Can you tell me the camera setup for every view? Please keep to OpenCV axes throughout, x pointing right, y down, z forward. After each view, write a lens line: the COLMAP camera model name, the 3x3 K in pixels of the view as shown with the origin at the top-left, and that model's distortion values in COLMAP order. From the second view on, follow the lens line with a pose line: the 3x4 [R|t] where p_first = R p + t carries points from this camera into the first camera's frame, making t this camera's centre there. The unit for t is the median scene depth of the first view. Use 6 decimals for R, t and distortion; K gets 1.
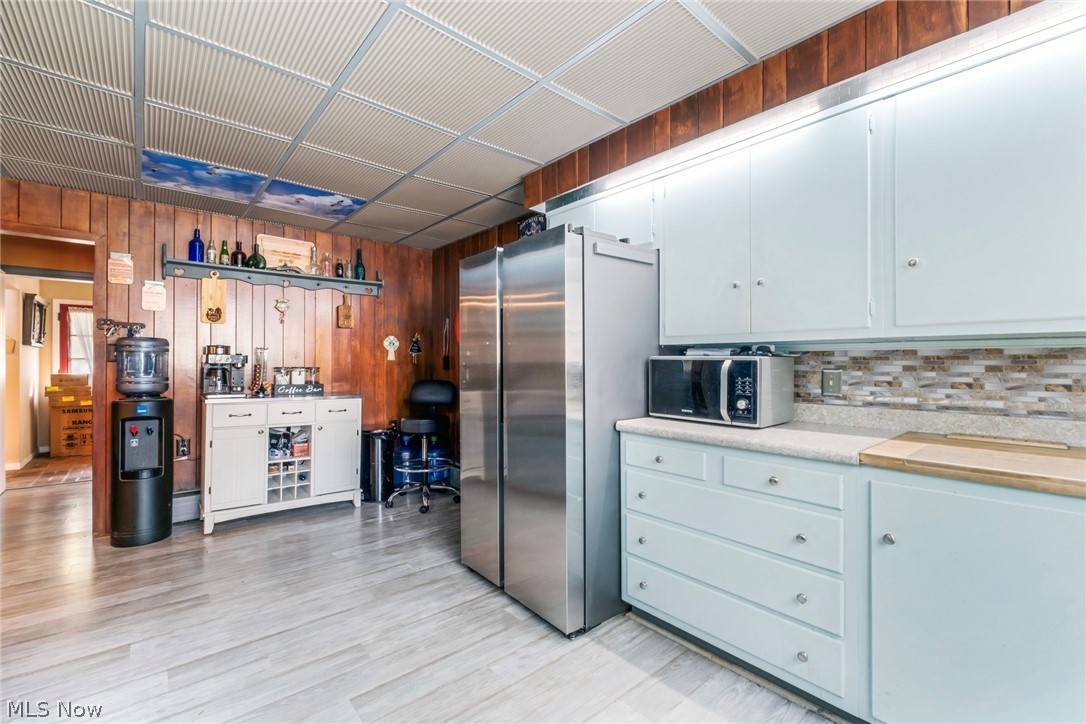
lens RADIAL K [[465.4, 0, 541.1], [0, 465.4, 357.8], [0, 0, 1]] dist [0.003346, -0.002491]
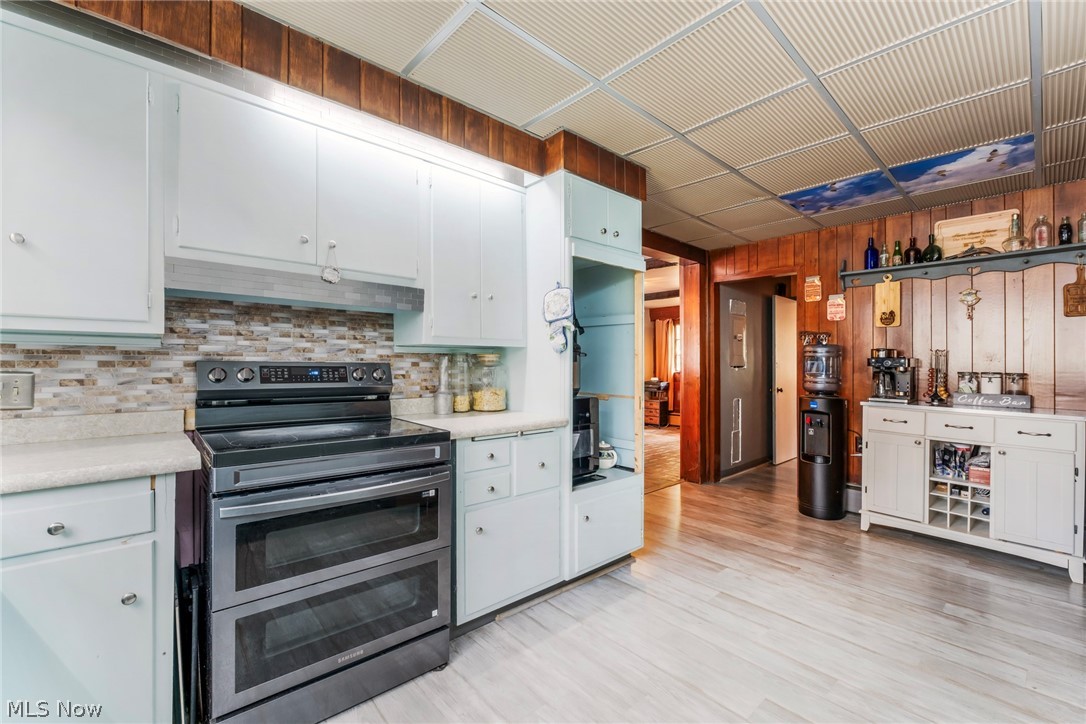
lens RADIAL K [[465.4, 0, 541.5], [0, 465.4, 364.7], [0, 0, 1]] dist [0.003346, -0.002491]
pose [[0.017910, 0.001561, -0.999838, 0.299041], [0.003409, 0.999993, 0.001622, 0.003291], [0.999834, -0.003437, 0.017905, 0.252284]]
